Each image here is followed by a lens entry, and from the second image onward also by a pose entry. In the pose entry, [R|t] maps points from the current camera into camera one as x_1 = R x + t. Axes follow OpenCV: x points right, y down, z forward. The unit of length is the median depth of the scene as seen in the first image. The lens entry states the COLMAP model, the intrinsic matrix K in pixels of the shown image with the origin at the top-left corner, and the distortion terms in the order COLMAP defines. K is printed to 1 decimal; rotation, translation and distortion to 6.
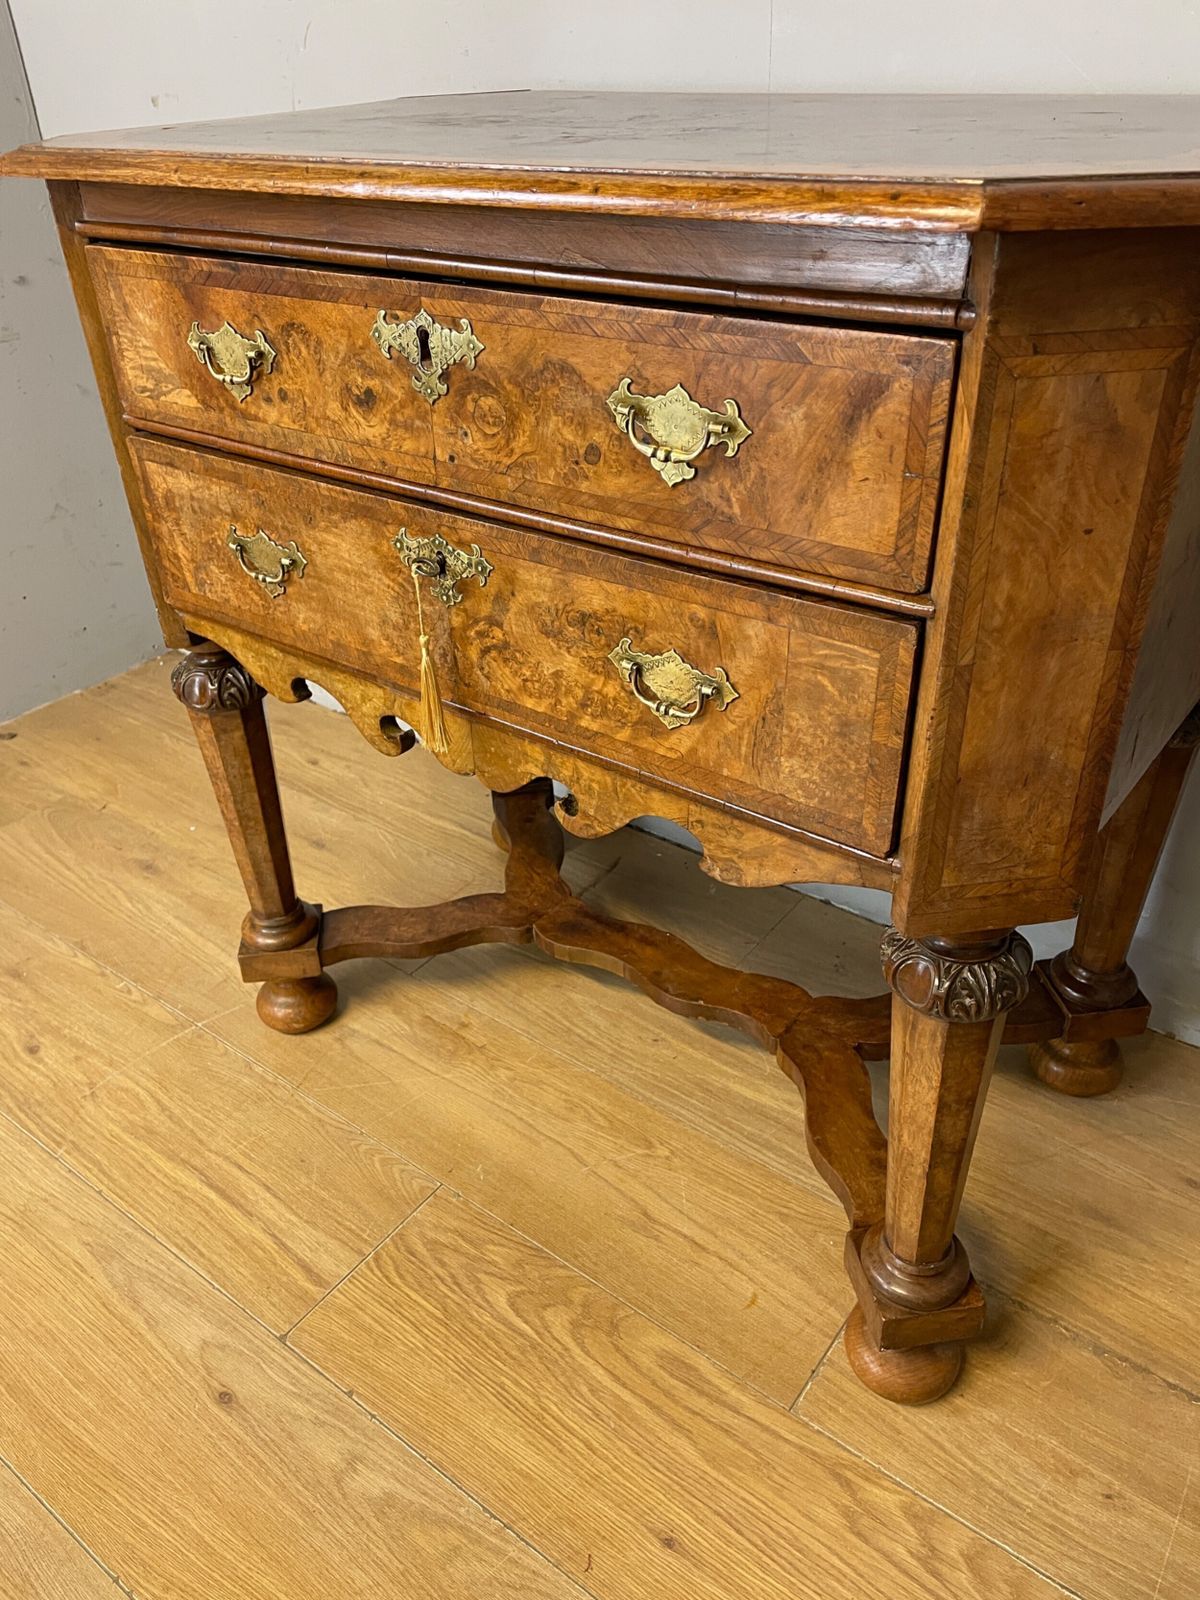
lens RADIAL K [[1216.6, 0, 593.3], [0, 1216.6, 794.7], [0, 0, 1]] dist [0.094112, -0.122798]
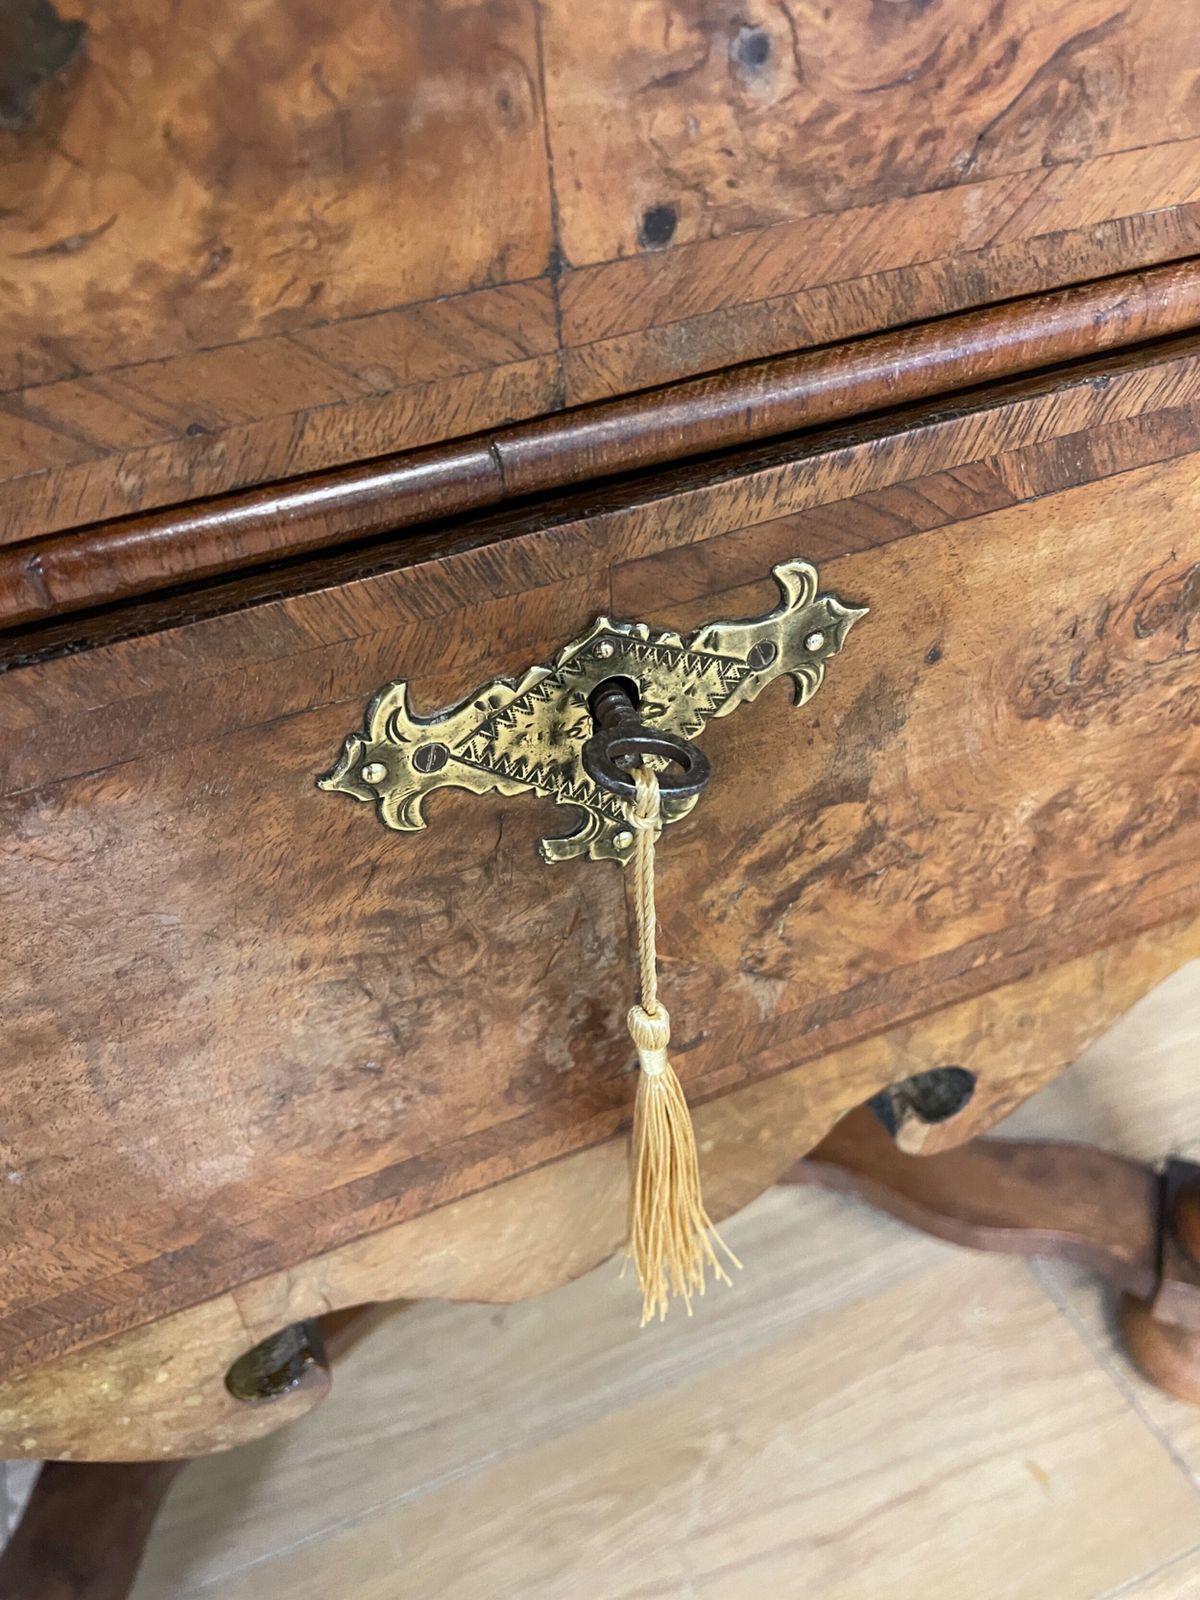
lens RADIAL K [[1219.7, 0, 577.8], [0, 1219.7, 773.3], [0, 0, 1]] dist [0.081930, -0.109051]
pose [[0.508732, -0.546951, 0.664858, -0.253343], [0.509455, 0.813789, 0.279648, -0.218779], [-0.694008, 0.196450, 0.692647, 0.734690]]
